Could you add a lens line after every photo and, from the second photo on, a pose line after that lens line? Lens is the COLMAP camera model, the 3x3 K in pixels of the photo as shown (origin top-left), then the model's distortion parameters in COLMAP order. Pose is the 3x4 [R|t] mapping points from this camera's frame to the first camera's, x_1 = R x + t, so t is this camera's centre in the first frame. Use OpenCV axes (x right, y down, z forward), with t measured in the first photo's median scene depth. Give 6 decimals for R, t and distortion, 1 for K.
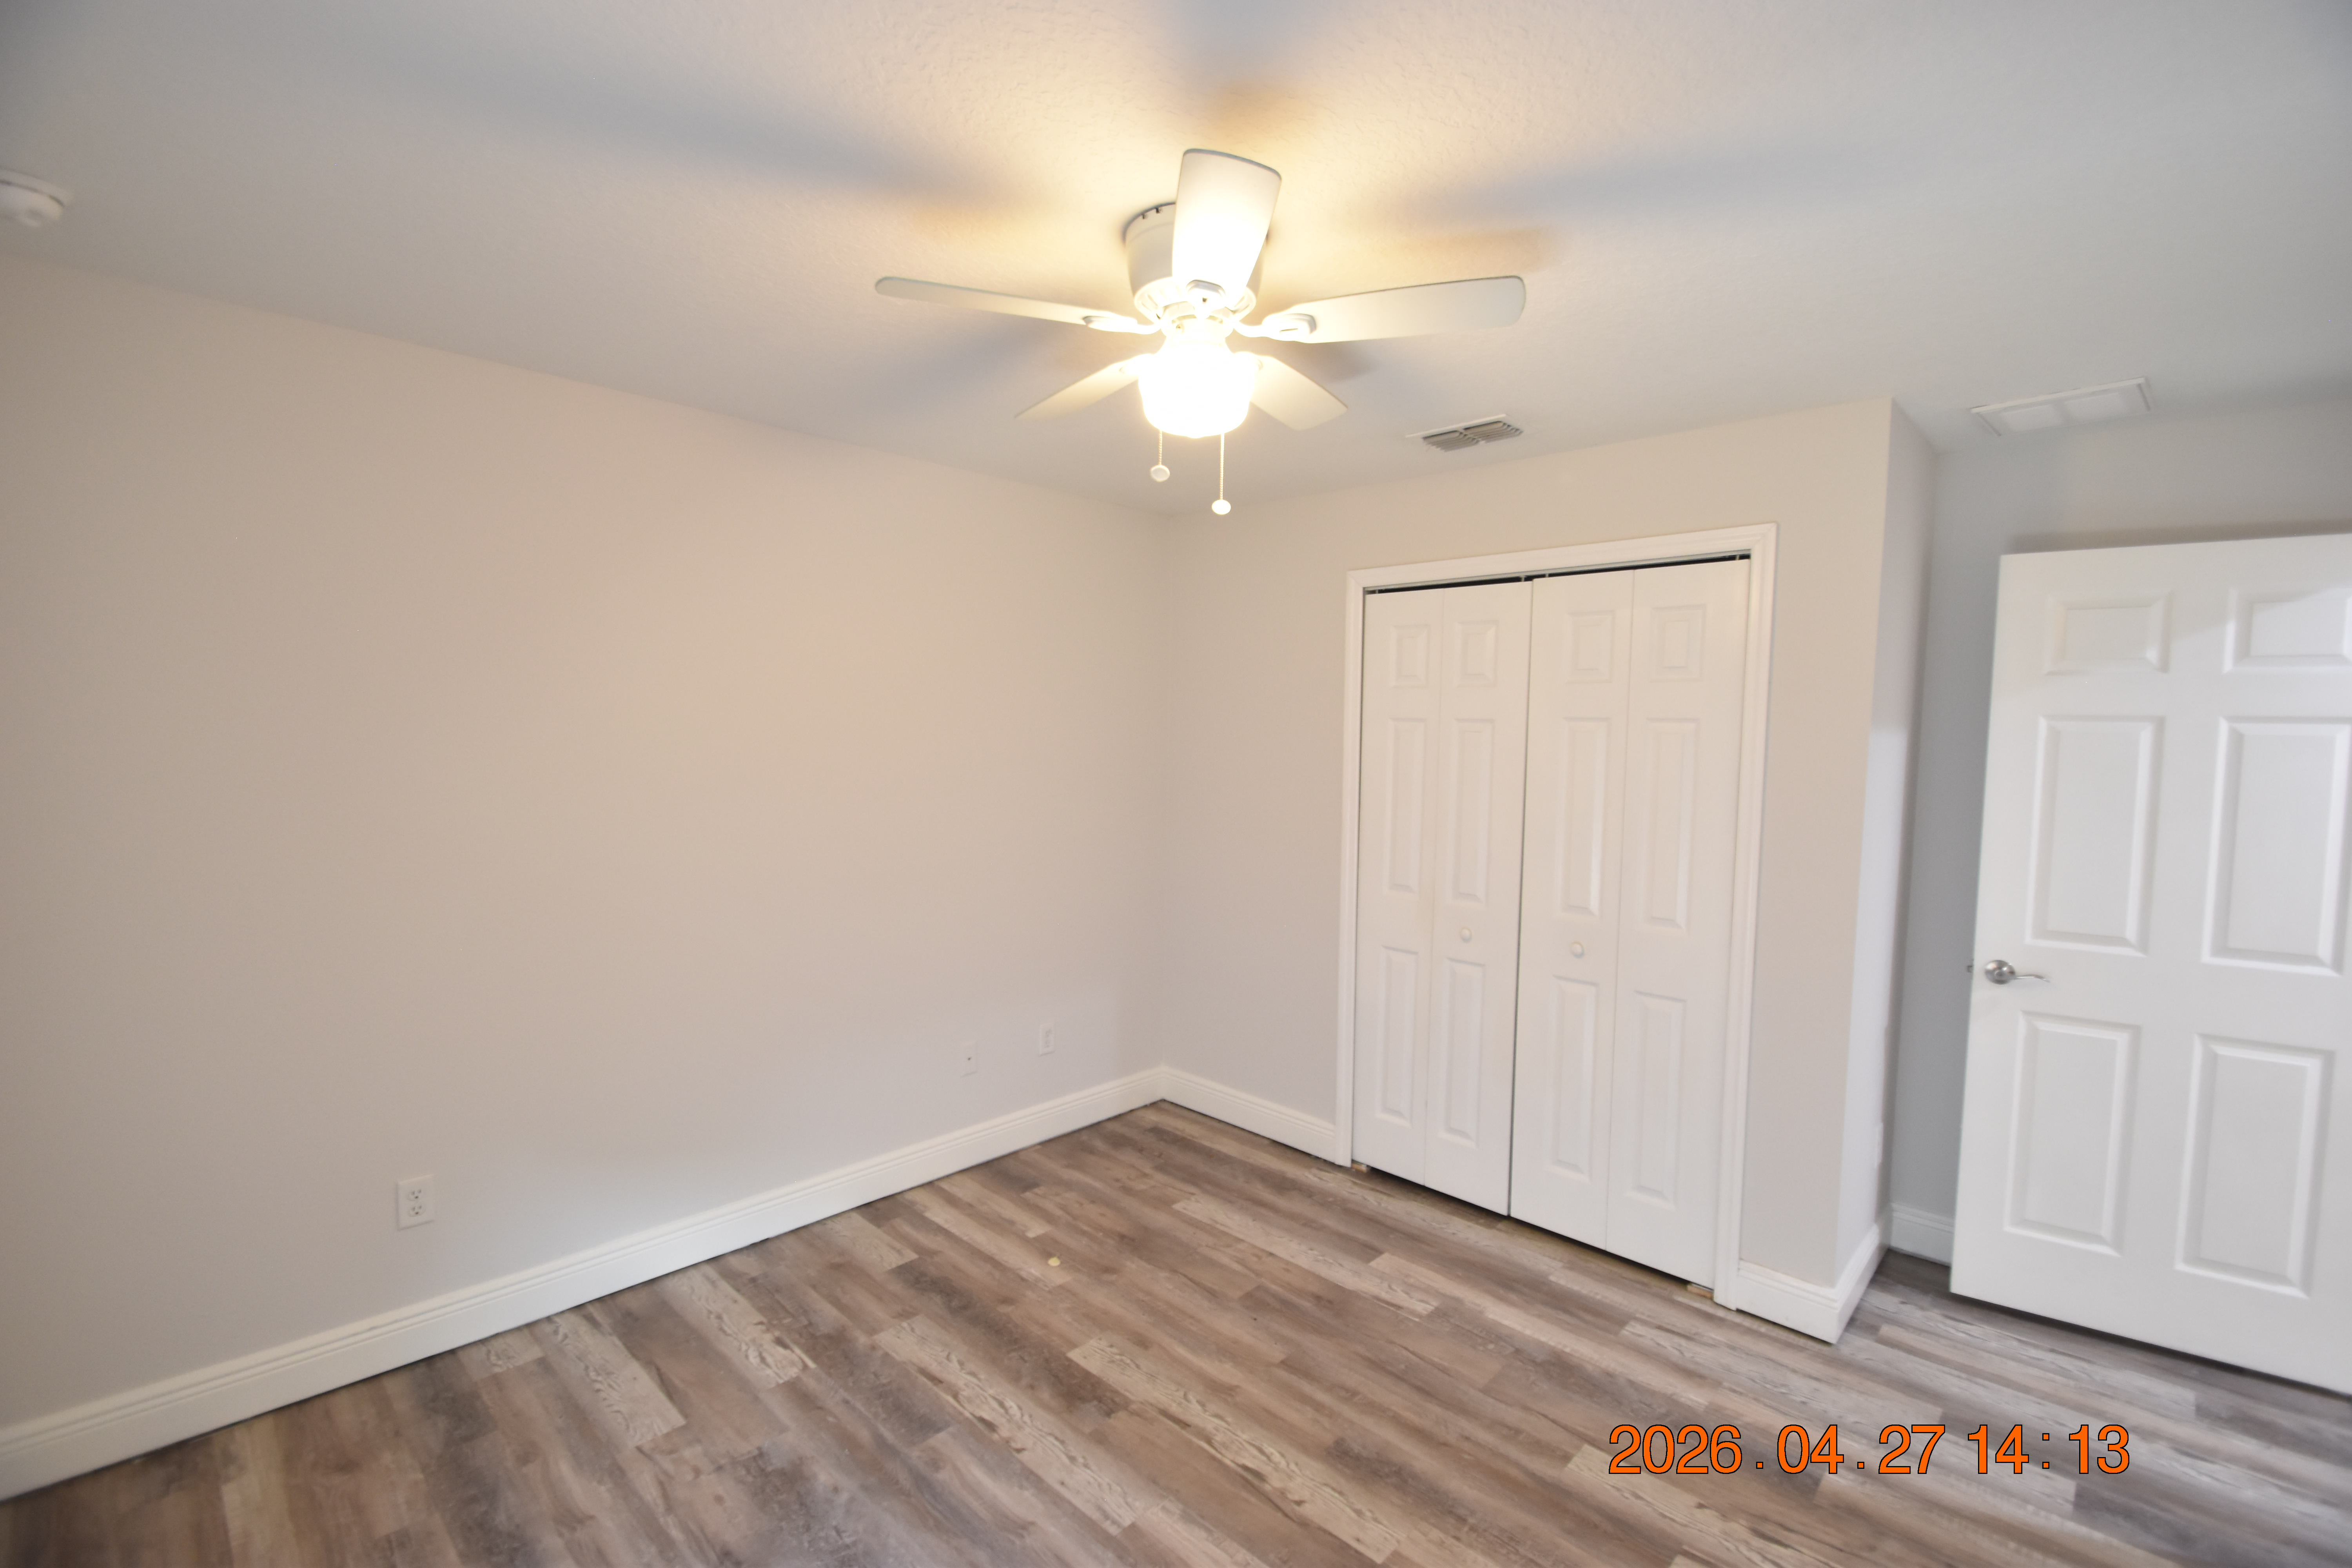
lens RADIAL K [[1026.6, 0, 1177.2], [0, 1026.6, 778.9], [0, 0, 1]] dist [0.009008, -0.013561]
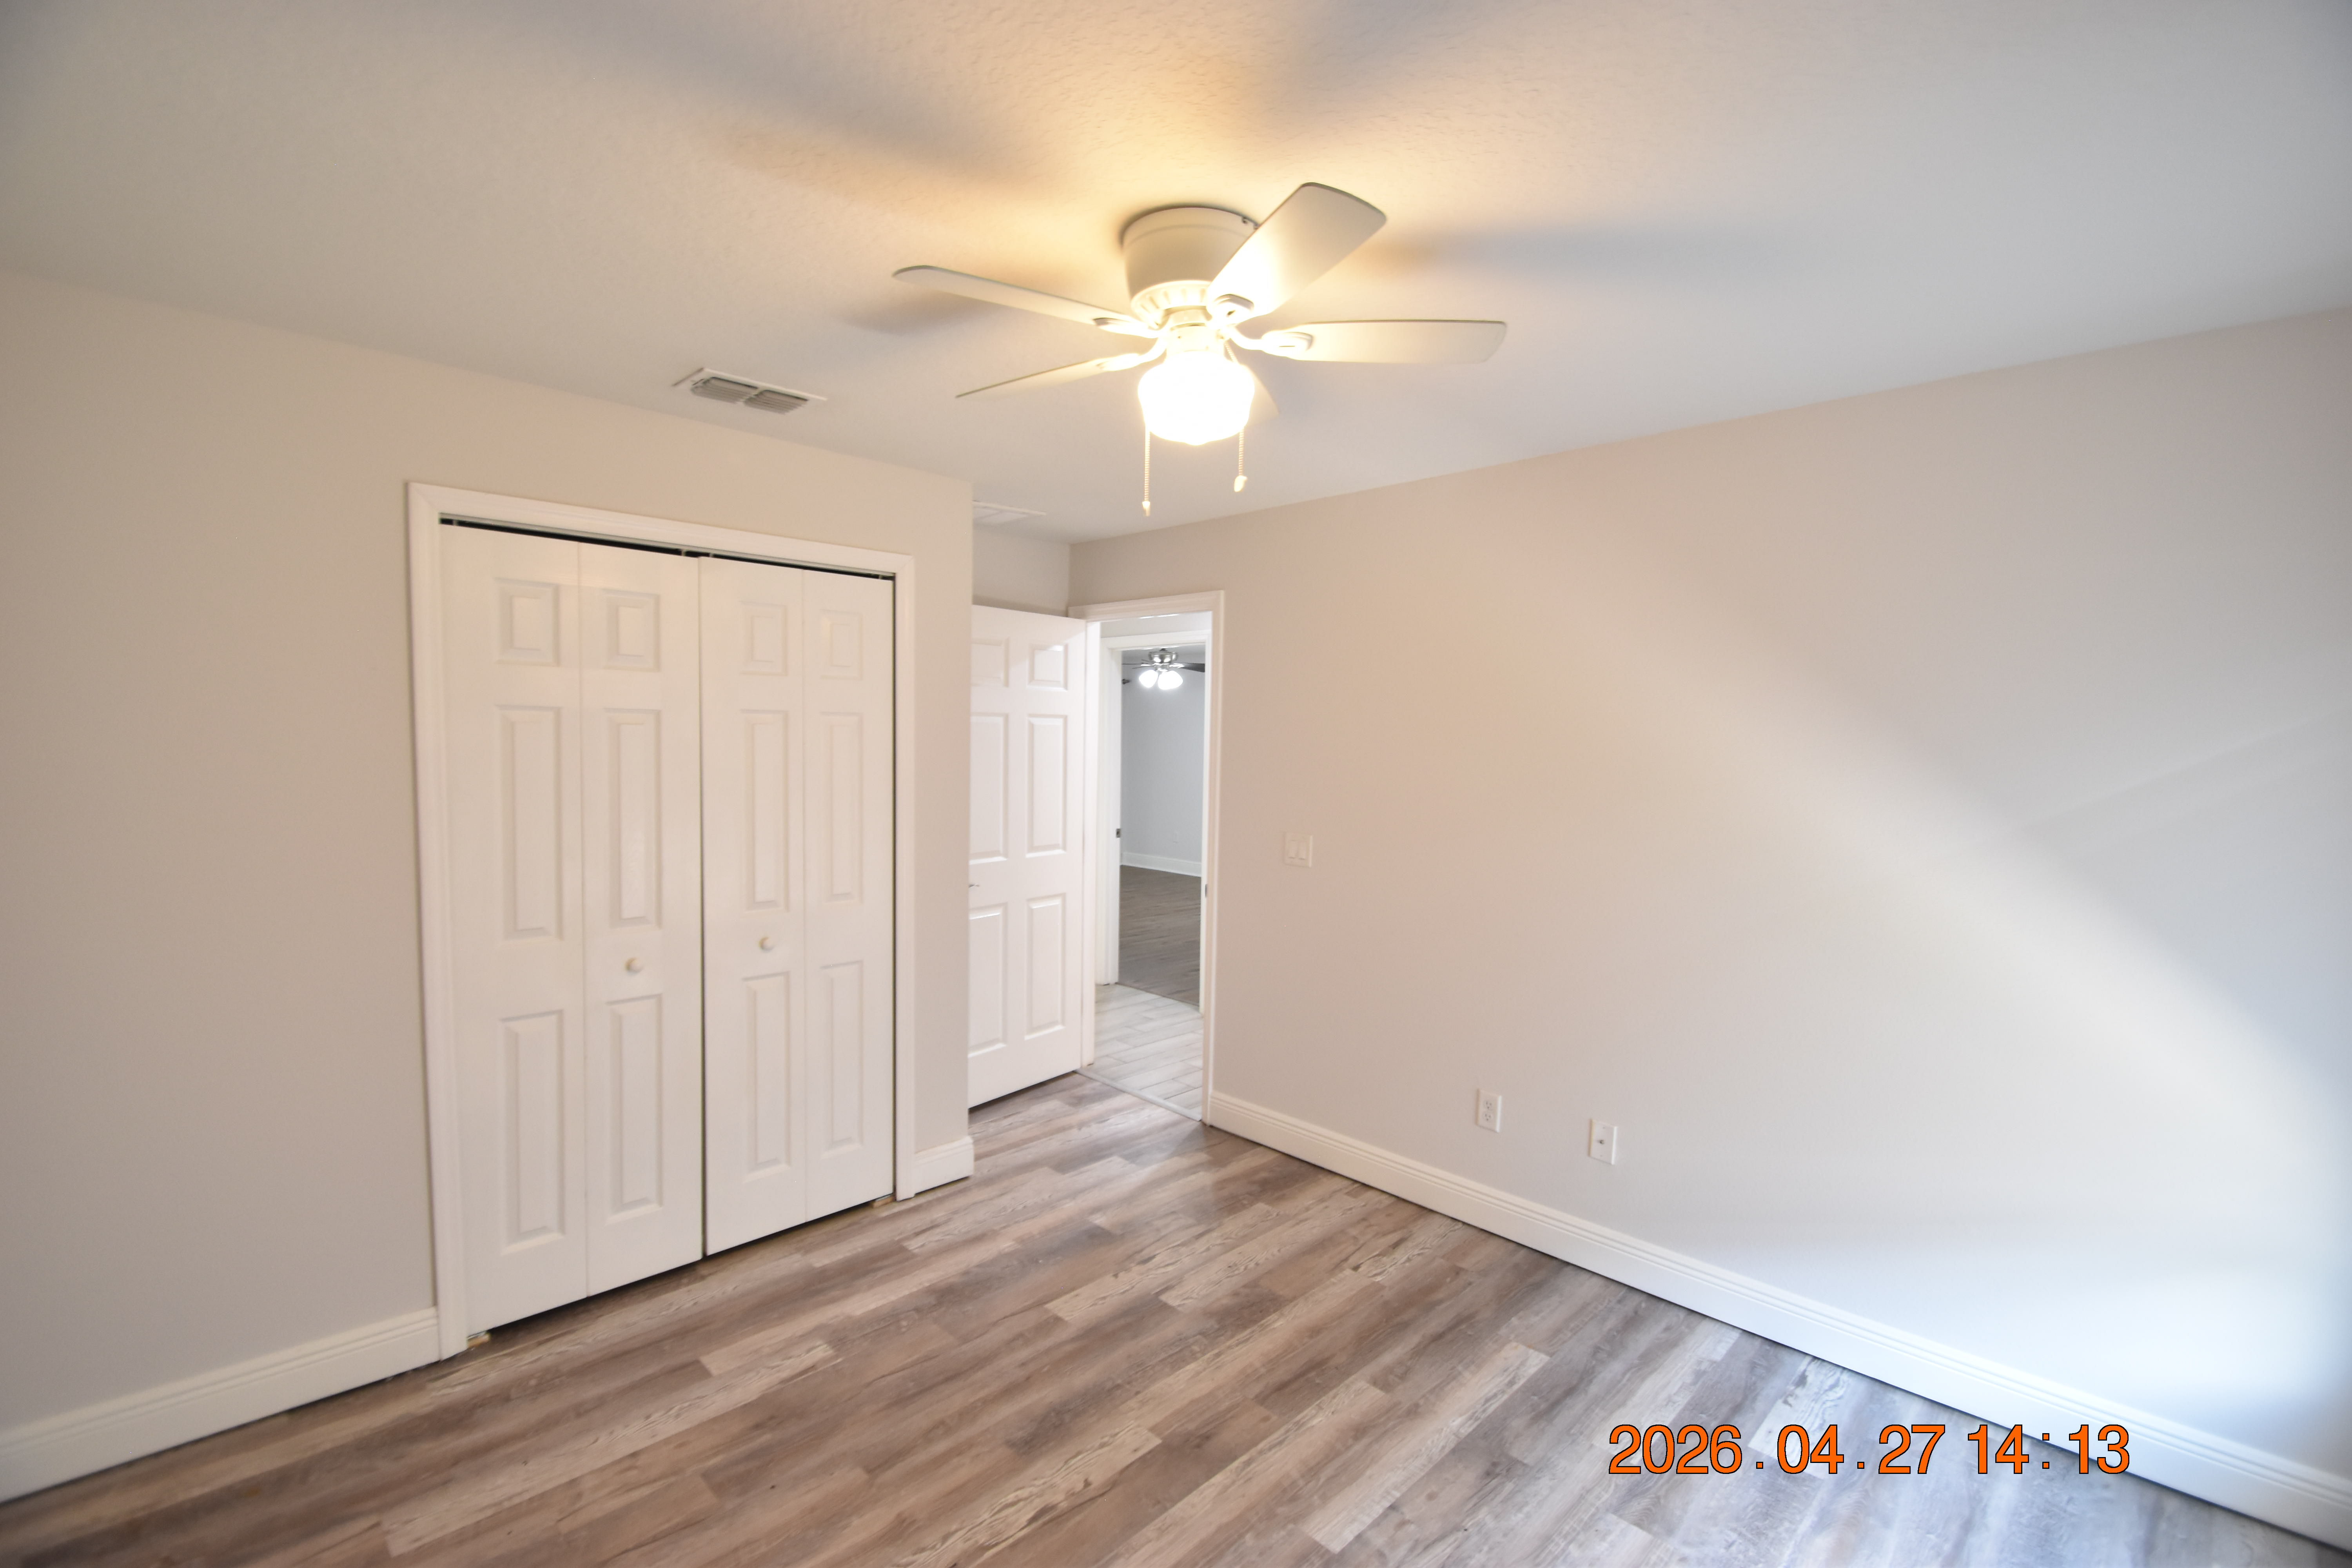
lens RADIAL K [[1026.6, 0, 1166.3], [0, 1026.6, 781.9], [0, 0, 1]] dist [0.009008, -0.013561]
pose [[0.024530, -0.064245, 0.997633, -0.662989], [0.035005, 0.997376, 0.063368, -0.045306], [-0.999086, 0.033368, 0.026714, 0.669806]]
